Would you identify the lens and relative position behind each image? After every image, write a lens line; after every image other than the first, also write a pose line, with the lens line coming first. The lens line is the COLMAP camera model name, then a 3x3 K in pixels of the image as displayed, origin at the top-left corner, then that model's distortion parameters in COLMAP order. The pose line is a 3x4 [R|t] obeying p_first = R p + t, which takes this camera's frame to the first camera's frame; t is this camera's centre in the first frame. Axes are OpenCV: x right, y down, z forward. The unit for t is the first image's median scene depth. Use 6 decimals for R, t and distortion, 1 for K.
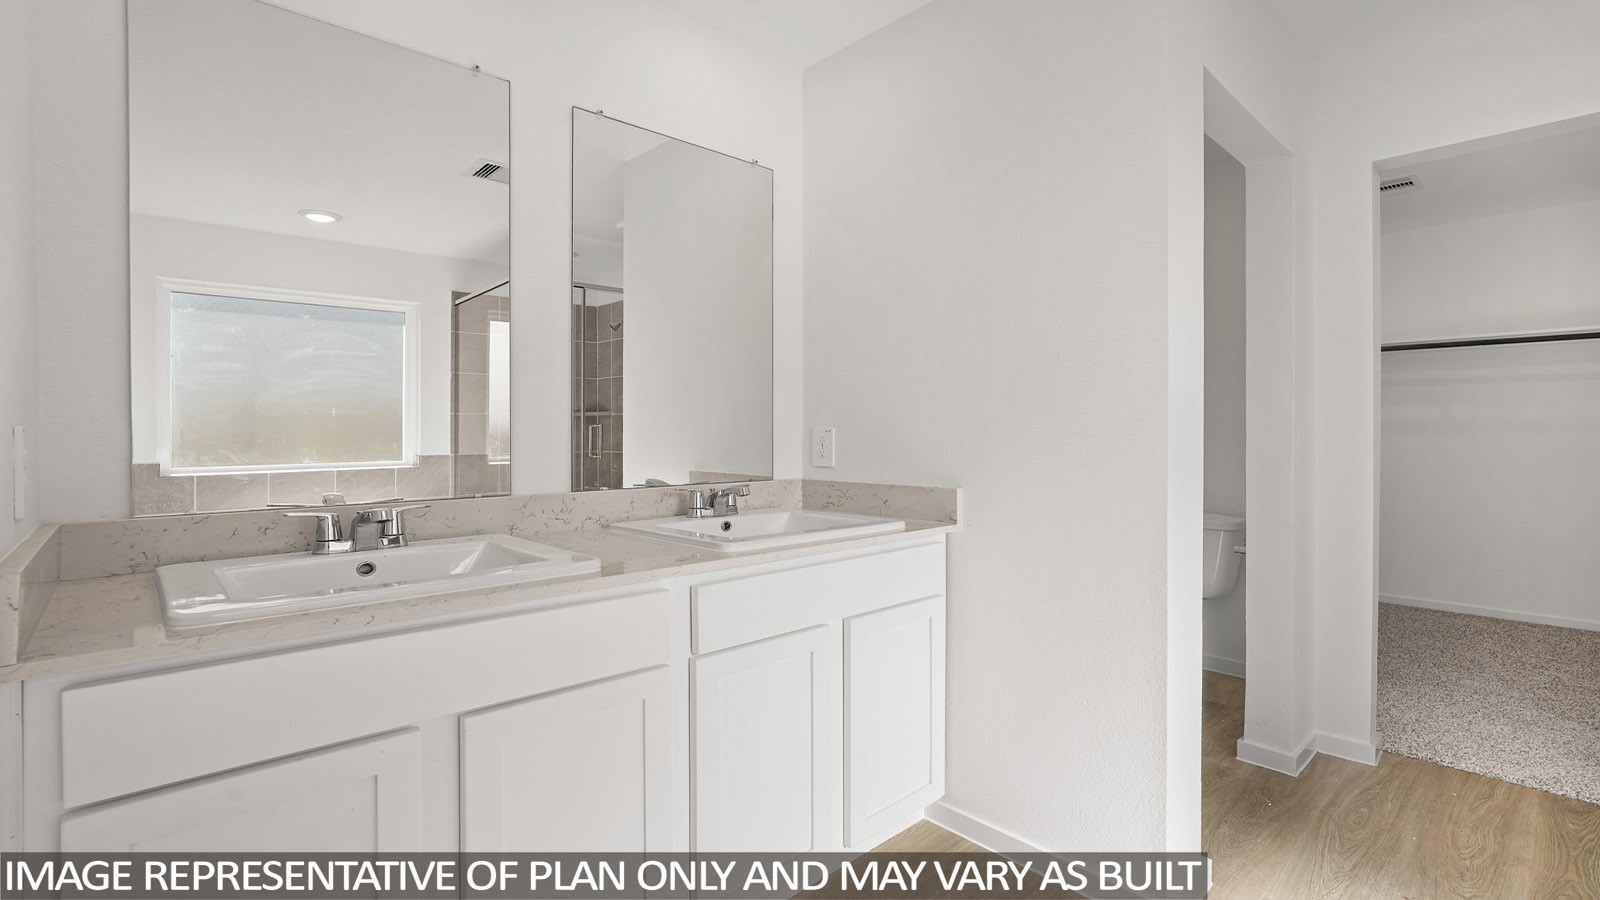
lens RADIAL K [[715.9, 0, 808.4], [0, 715.9, 440.1], [0, 0, 1]] dist [-0.001263, 0.000488]
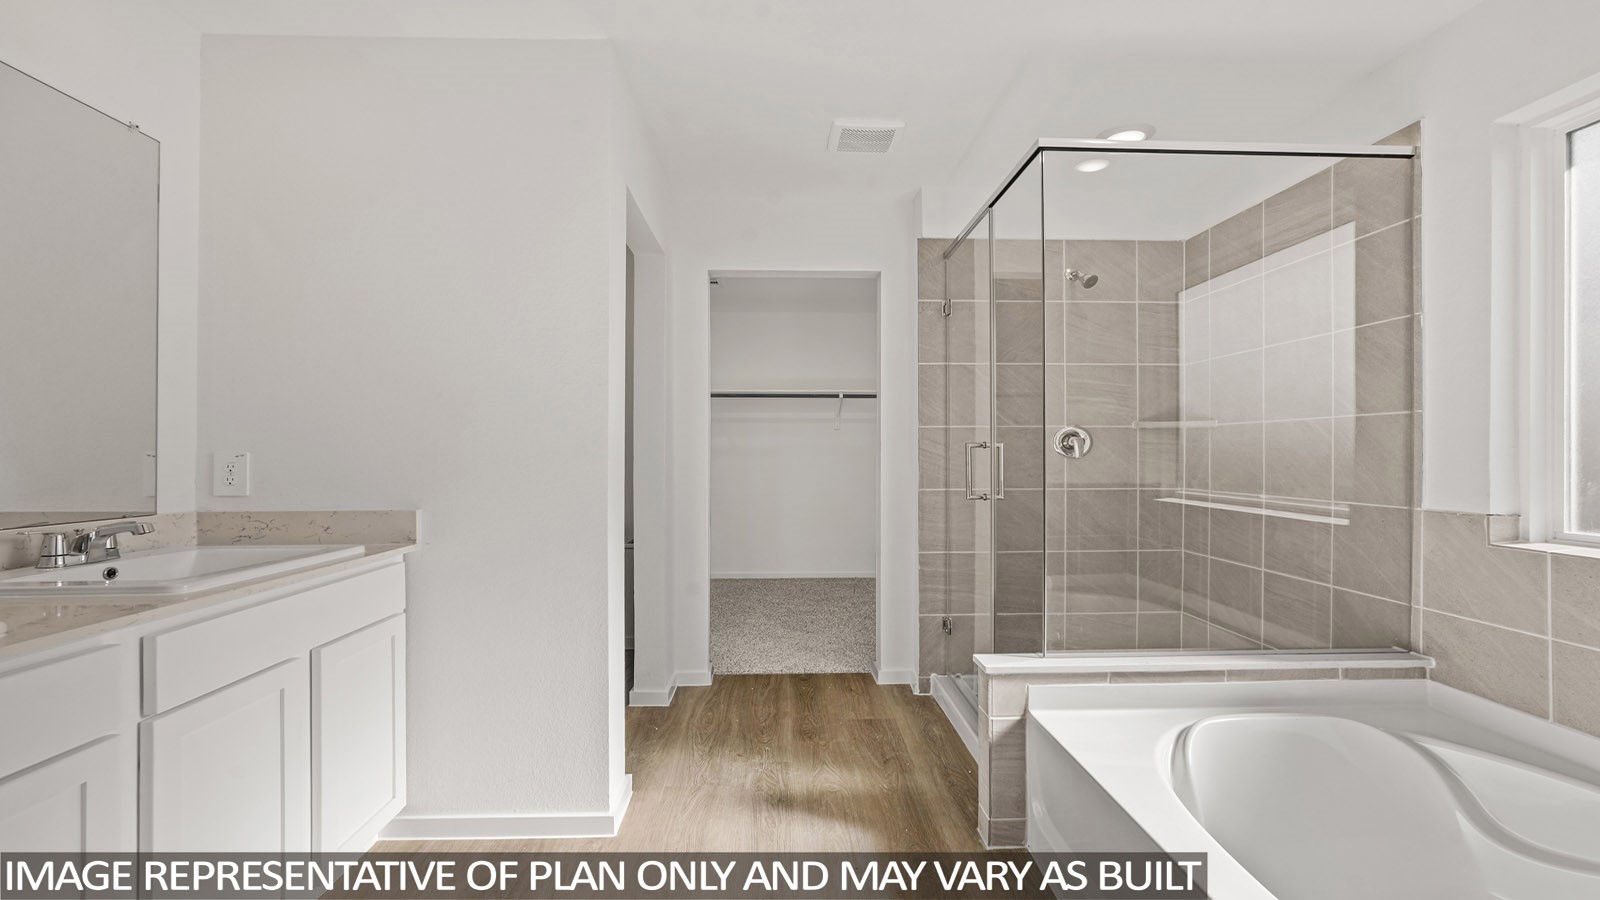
lens RADIAL K [[706.3, 0, 795.5], [0, 706.3, 456.7], [0, 0, 1]] dist [-0.023470, 0.011368]
pose [[0.665876, -0.003635, 0.746053, -0.179538], [0.009447, 0.999949, -0.003559, -0.001271], [-0.746003, 0.009417, 0.665877, -0.095085]]
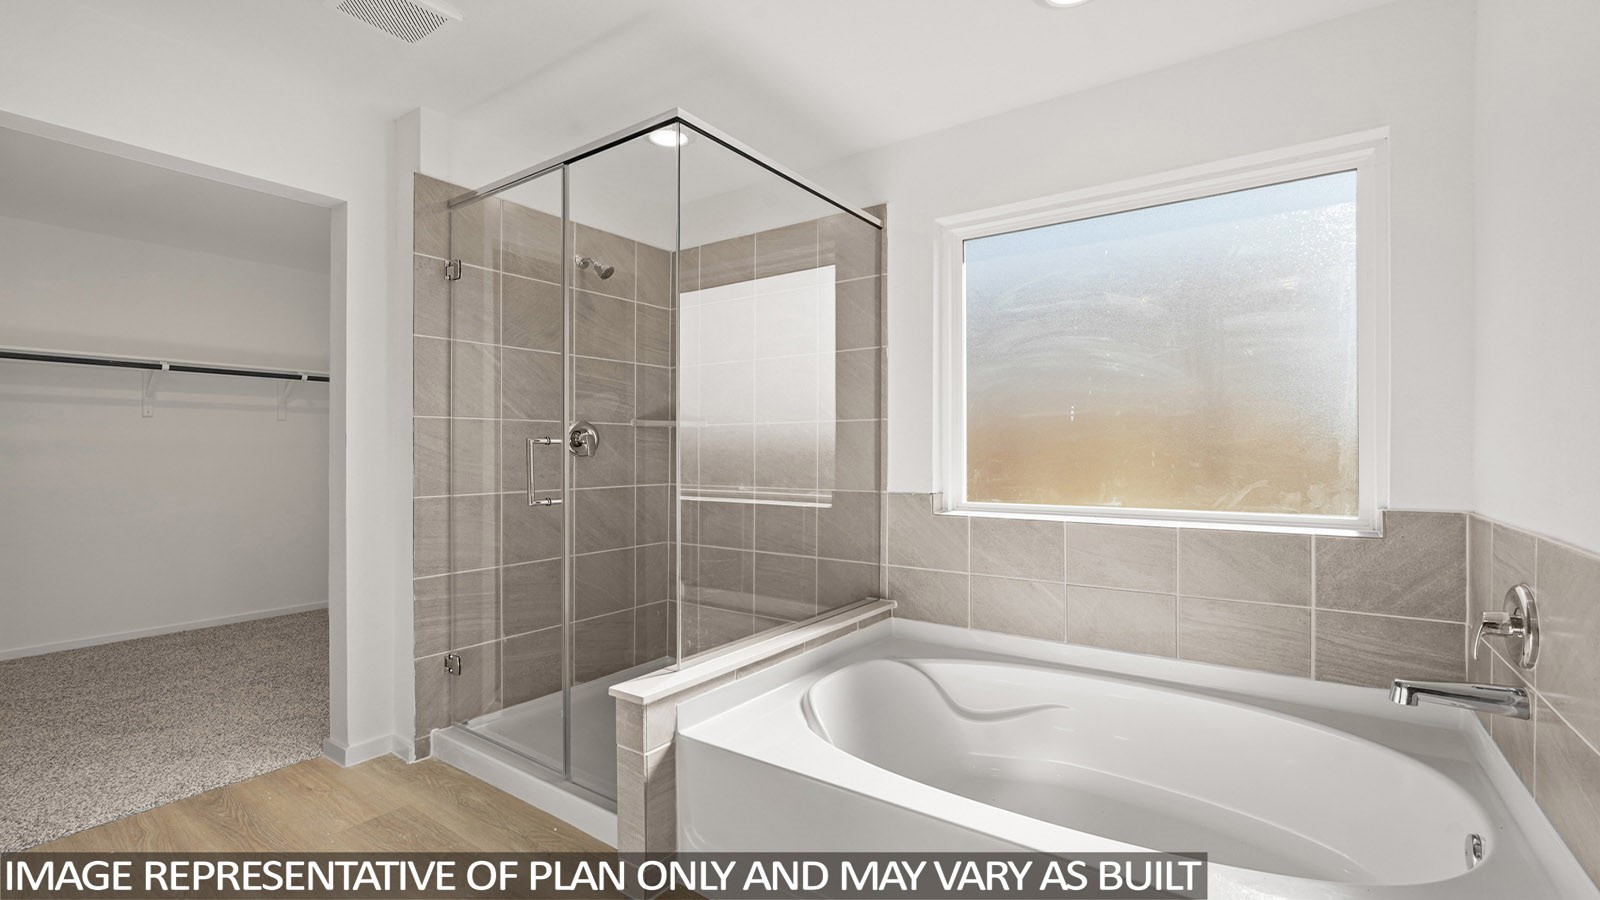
lens RADIAL K [[706.3, 0, 795.5], [0, 706.3, 456.7], [0, 0, 1]] dist [-0.023470, 0.011368]
pose [[-0.194939, -0.005350, 0.980801, -0.138858], [0.012987, 0.999883, 0.008036, -0.002638], [-0.980729, 0.014304, -0.194847, 0.335167]]
